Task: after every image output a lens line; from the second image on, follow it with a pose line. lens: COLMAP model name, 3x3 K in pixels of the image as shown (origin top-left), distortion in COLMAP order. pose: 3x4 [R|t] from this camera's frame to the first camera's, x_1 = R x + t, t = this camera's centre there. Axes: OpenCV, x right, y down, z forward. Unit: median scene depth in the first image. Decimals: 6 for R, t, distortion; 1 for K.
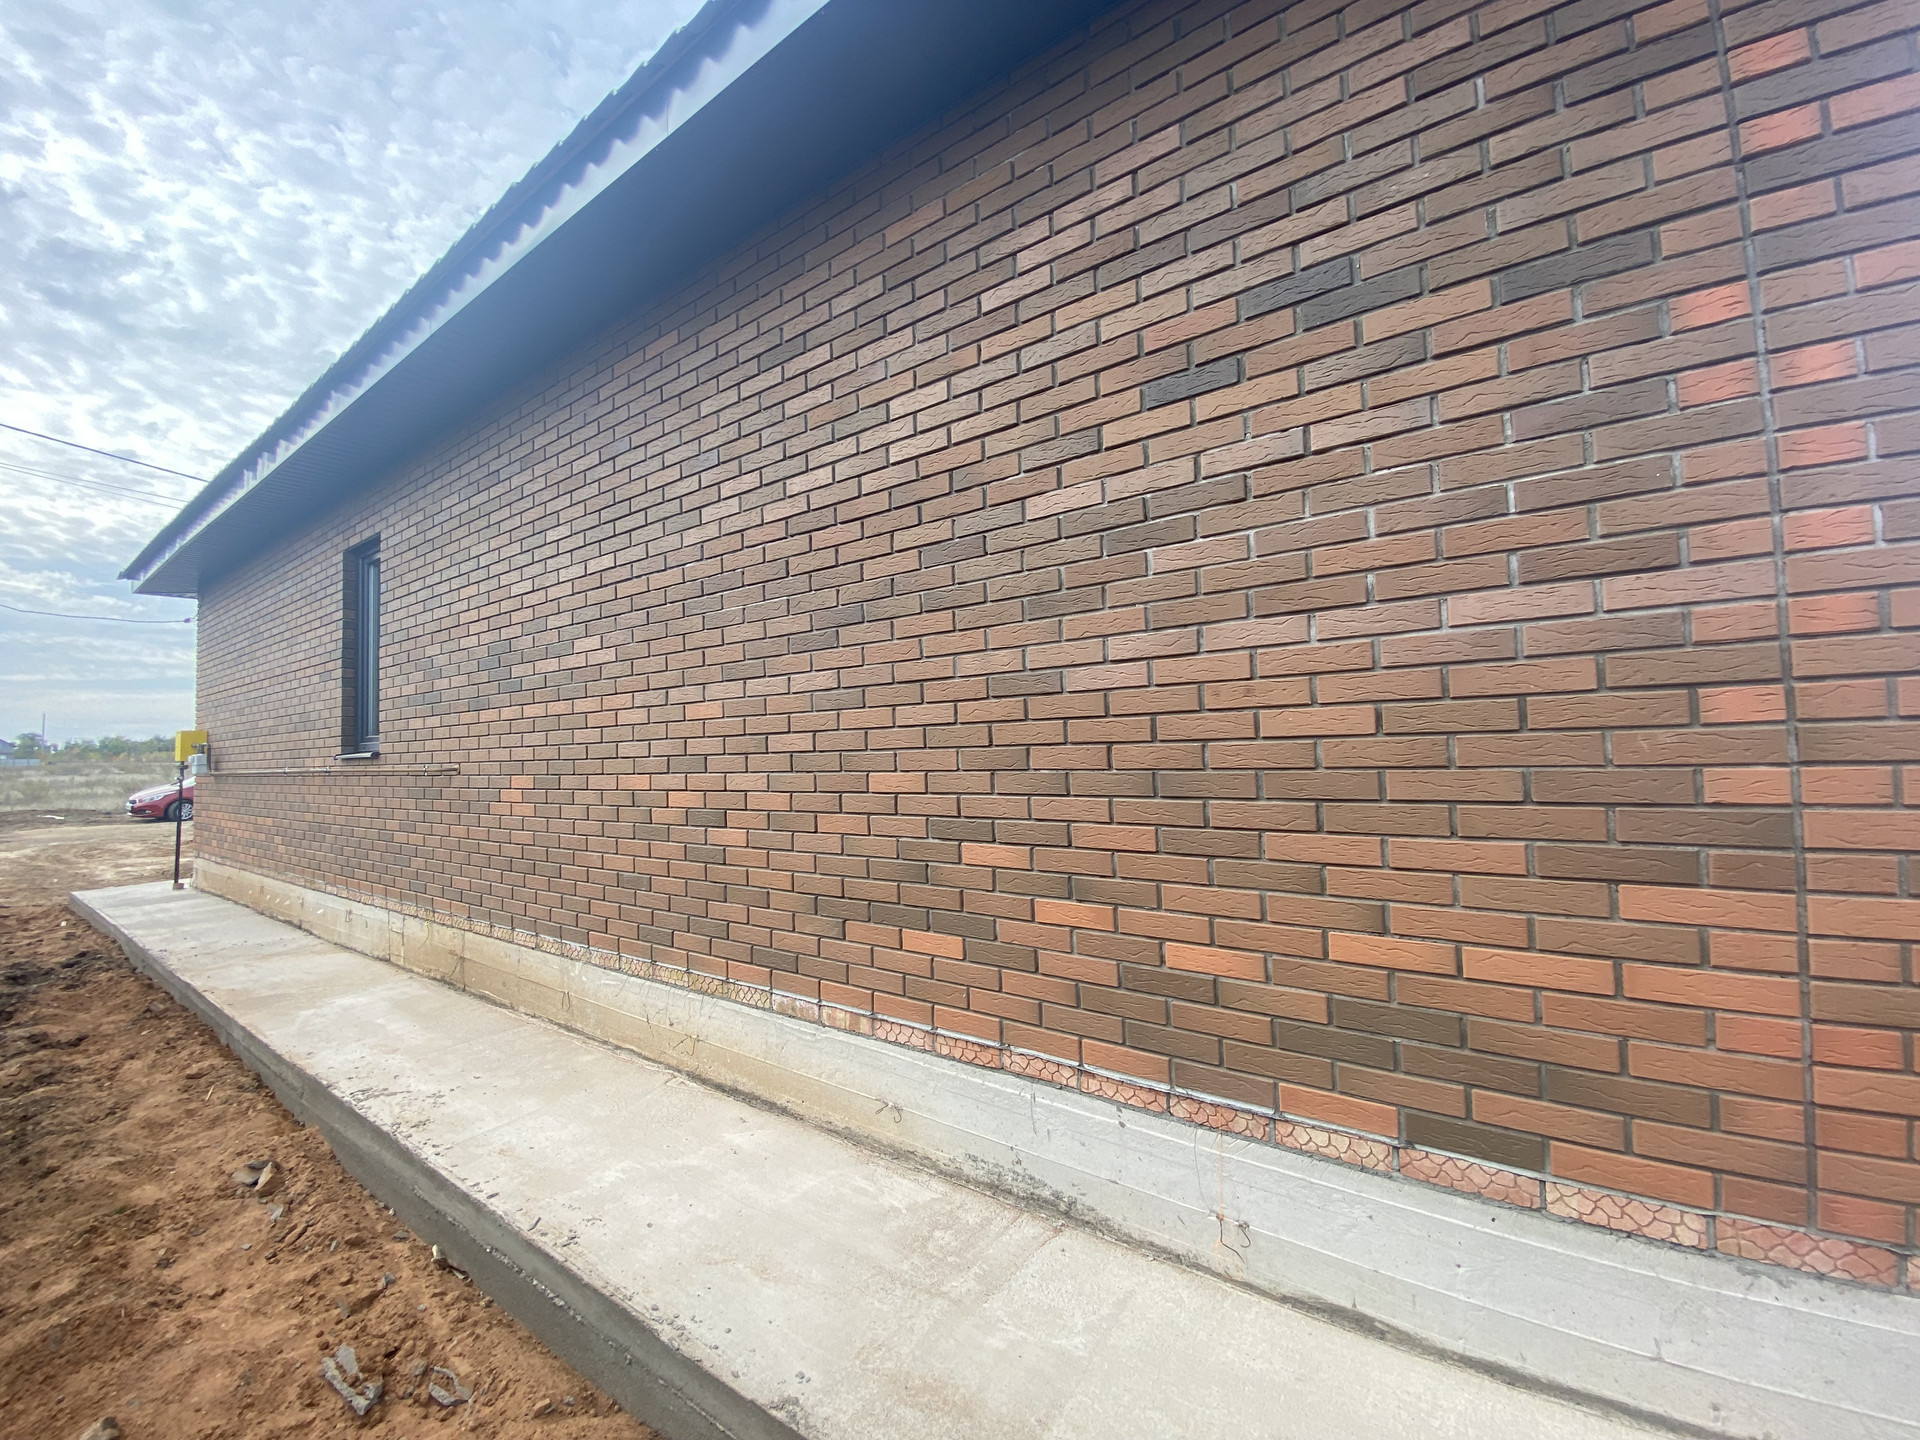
lens RADIAL K [[786.2, 0, 985.7], [0, 786.2, 713.5], [0, 0, 1]] dist [0.025445, -0.020705]
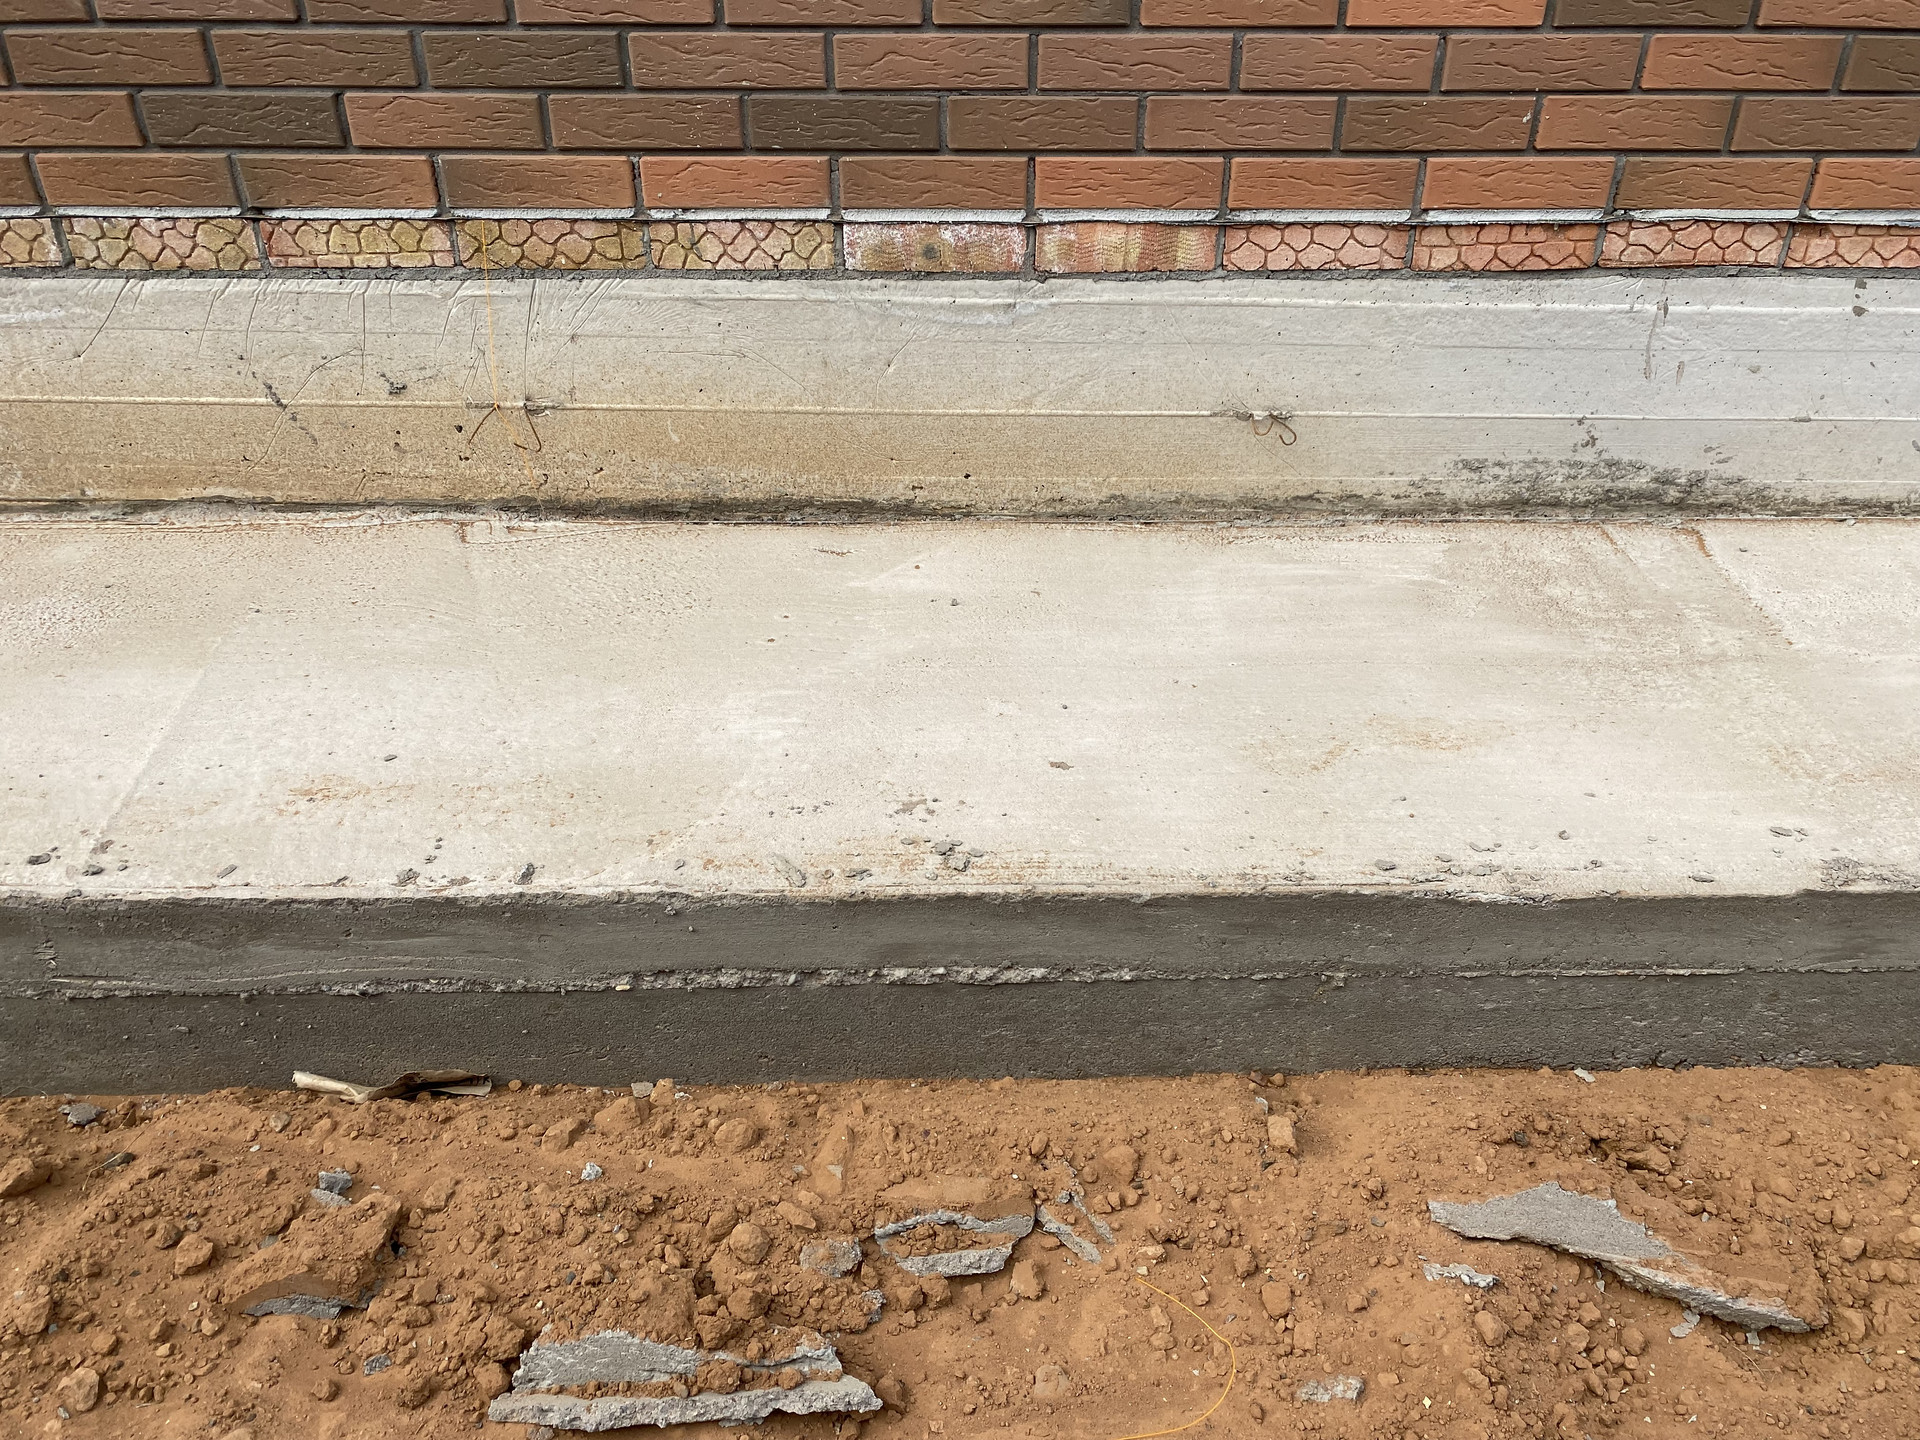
lens RADIAL K [[1450.6, 0, 960.0], [0, 1450.6, 720.0], [0, 0, 1]] dist [0.008479, -0.004925]
pose [[0.796149, -0.296010, 0.527754, -0.591912], [-0.050766, 0.836426, 0.545724, 0.167892], [-0.602967, -0.461270, 0.650893, 0.405737]]
